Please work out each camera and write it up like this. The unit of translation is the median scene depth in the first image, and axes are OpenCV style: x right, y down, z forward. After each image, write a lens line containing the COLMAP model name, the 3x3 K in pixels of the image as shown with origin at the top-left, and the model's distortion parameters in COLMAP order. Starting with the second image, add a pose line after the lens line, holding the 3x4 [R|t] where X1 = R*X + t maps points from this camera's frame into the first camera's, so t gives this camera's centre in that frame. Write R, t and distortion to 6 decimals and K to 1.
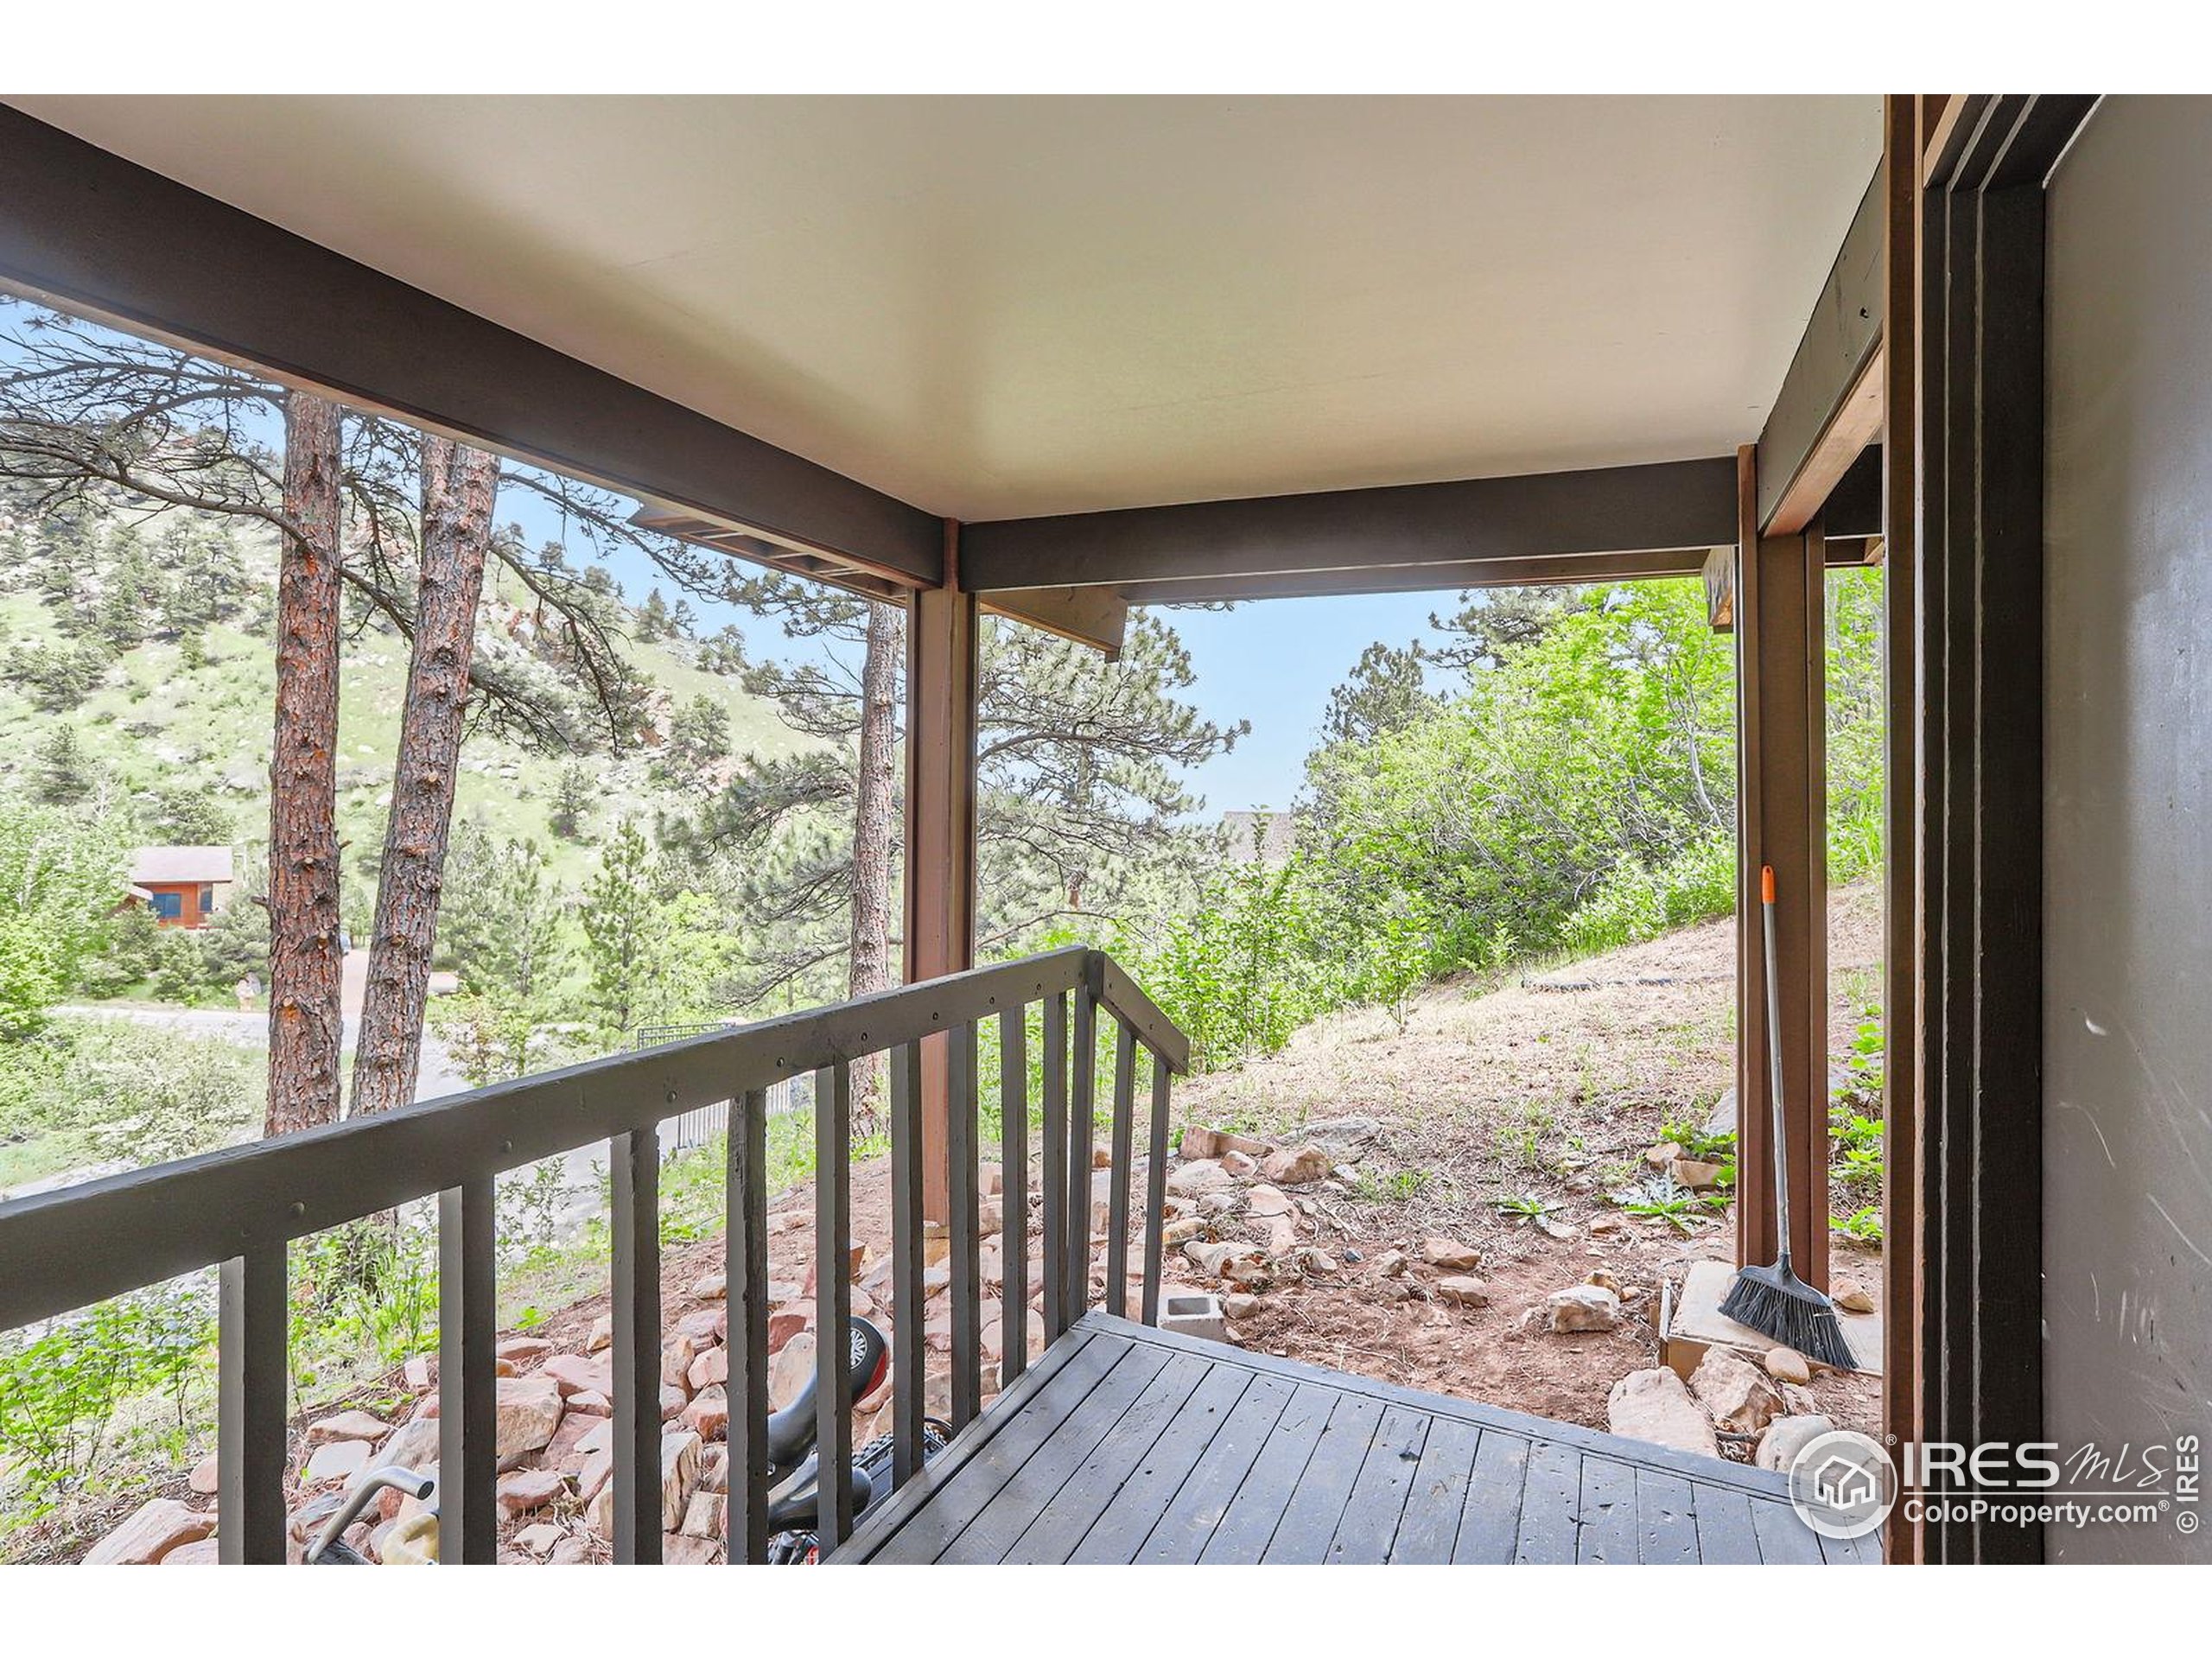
lens RADIAL K [[1125.9, 0, 1038.8], [0, 1125.9, 828.0], [0, 0, 1]] dist [-0.001000, 0.013148]
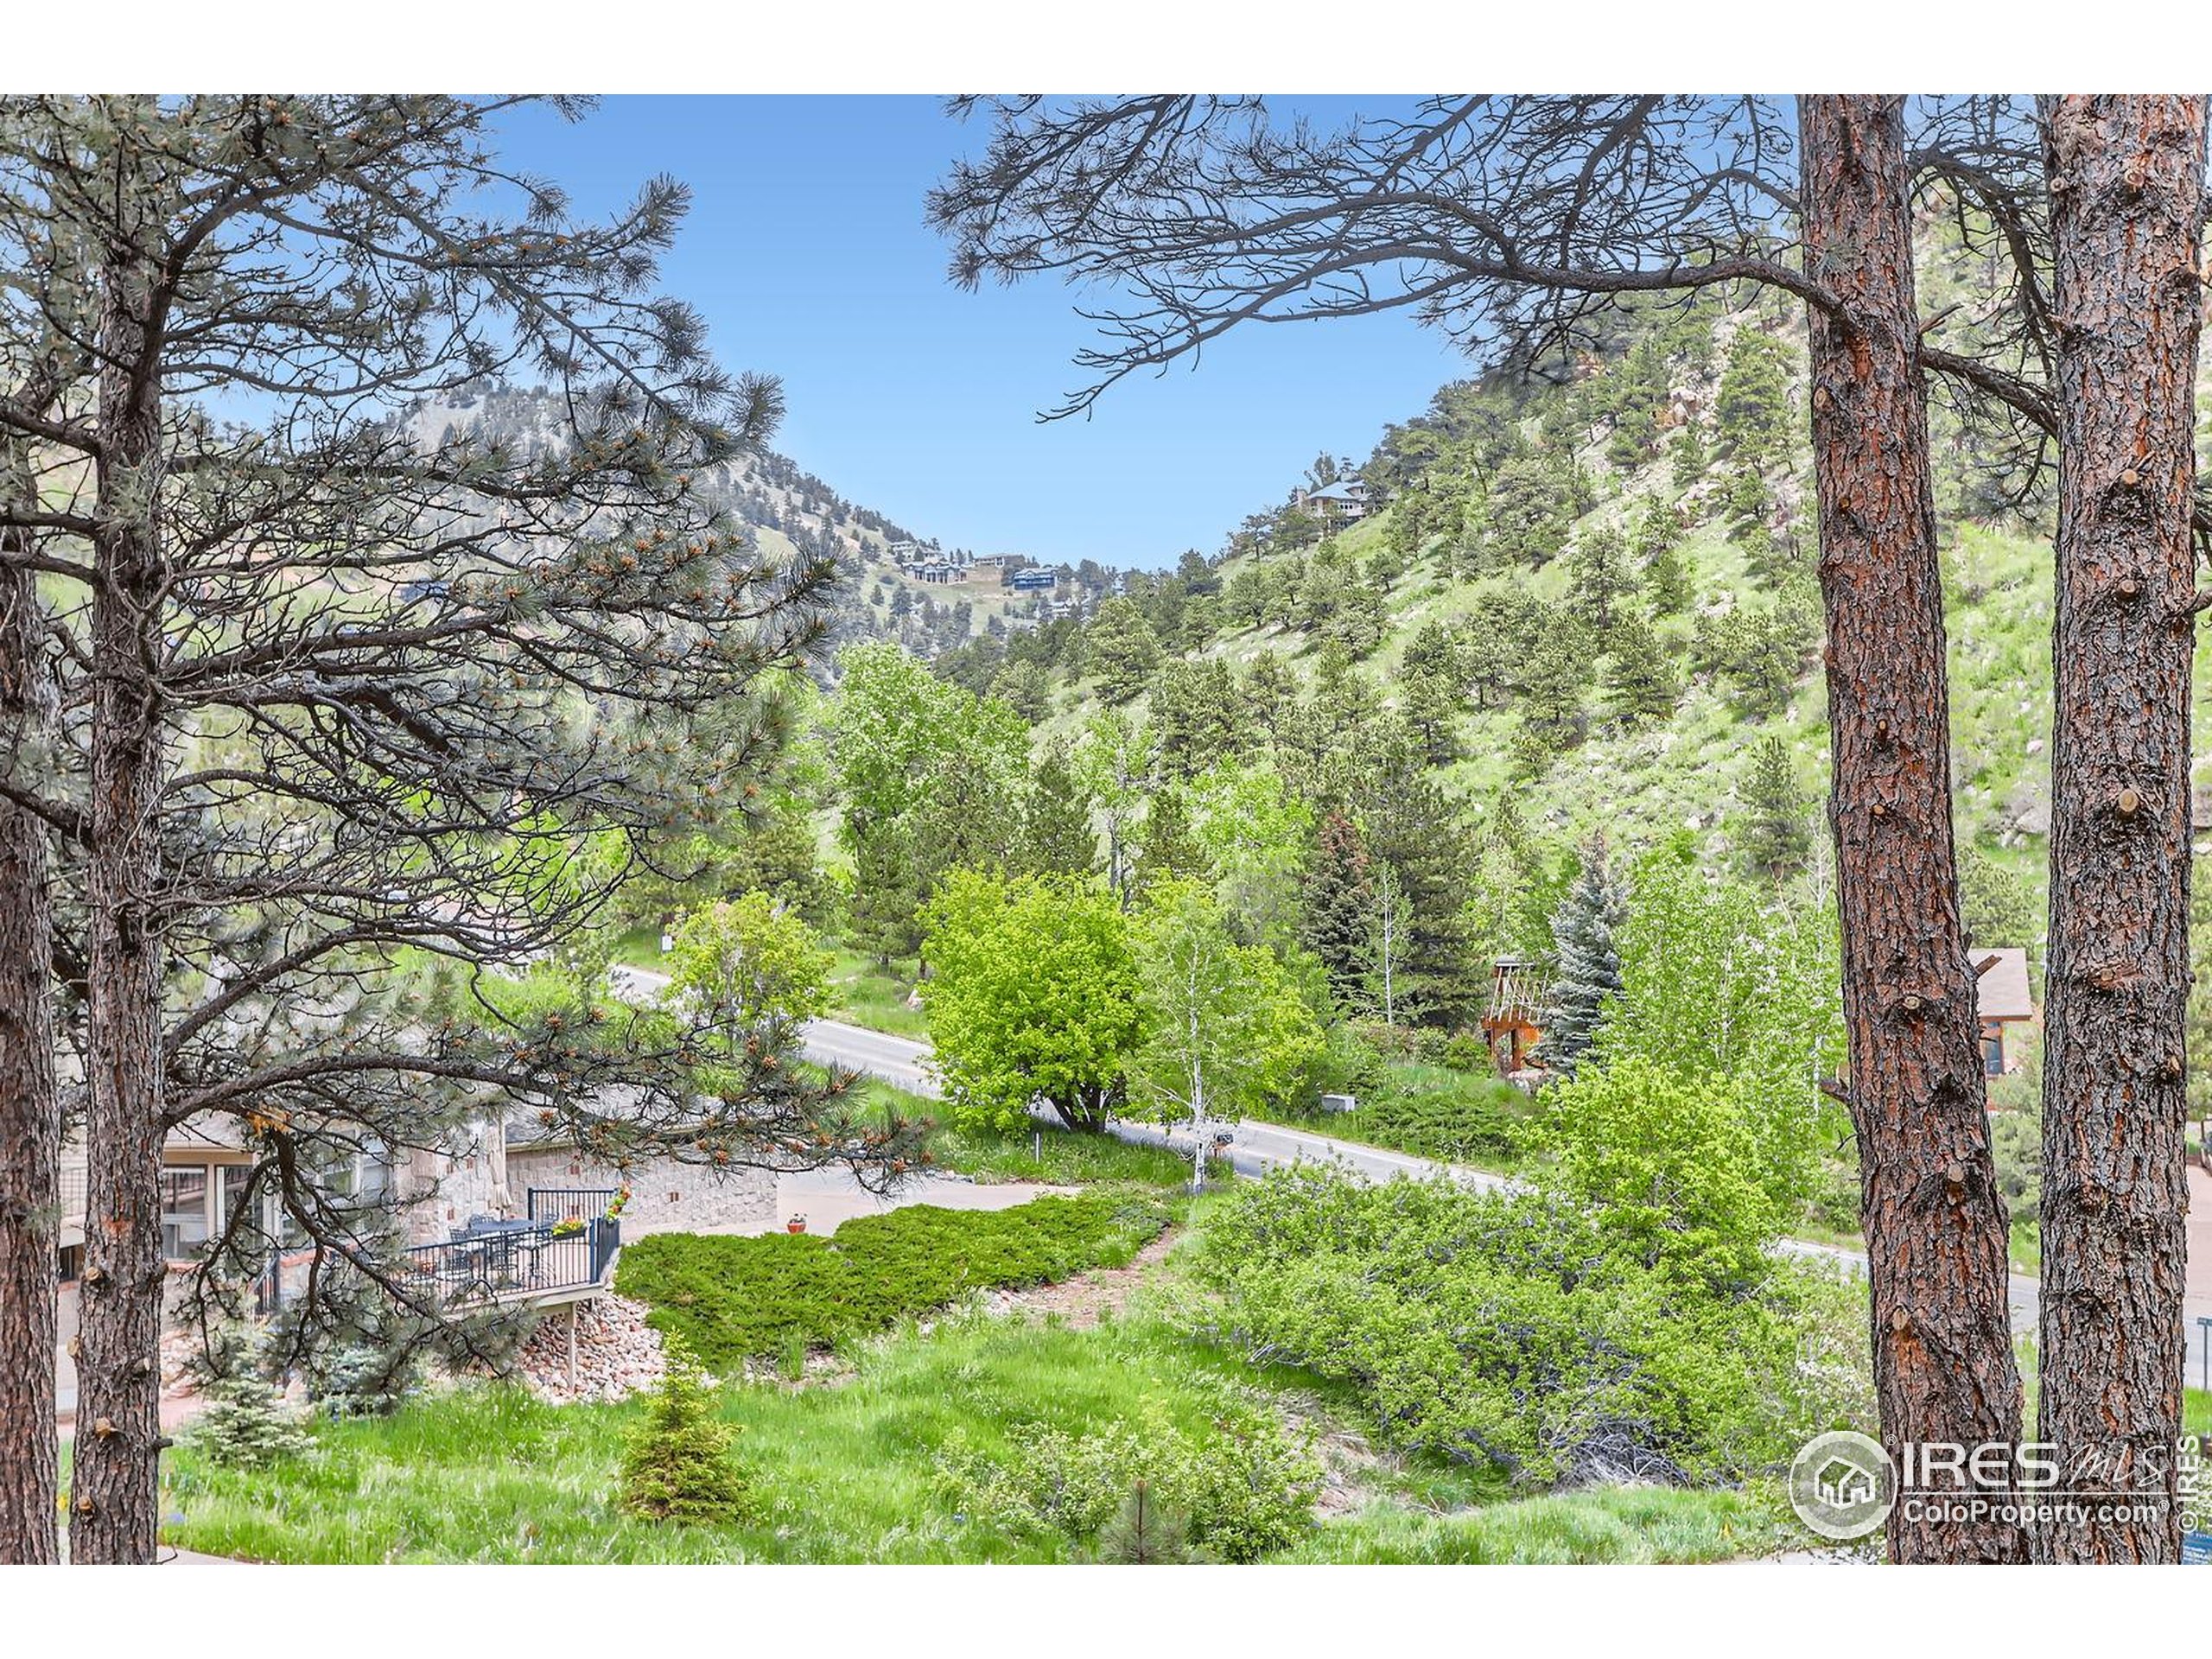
lens RADIAL K [[2507.3, 0, 1108.8], [0, 2507.3, 662.4], [0, 0, 1]] dist [0.021517, 0.027413]
pose [[0.562648, -0.111443, -0.819151, 0.008701], [0.034910, 0.993191, -0.111142, -0.005612], [0.825959, 0.033937, 0.562707, 0.165888]]
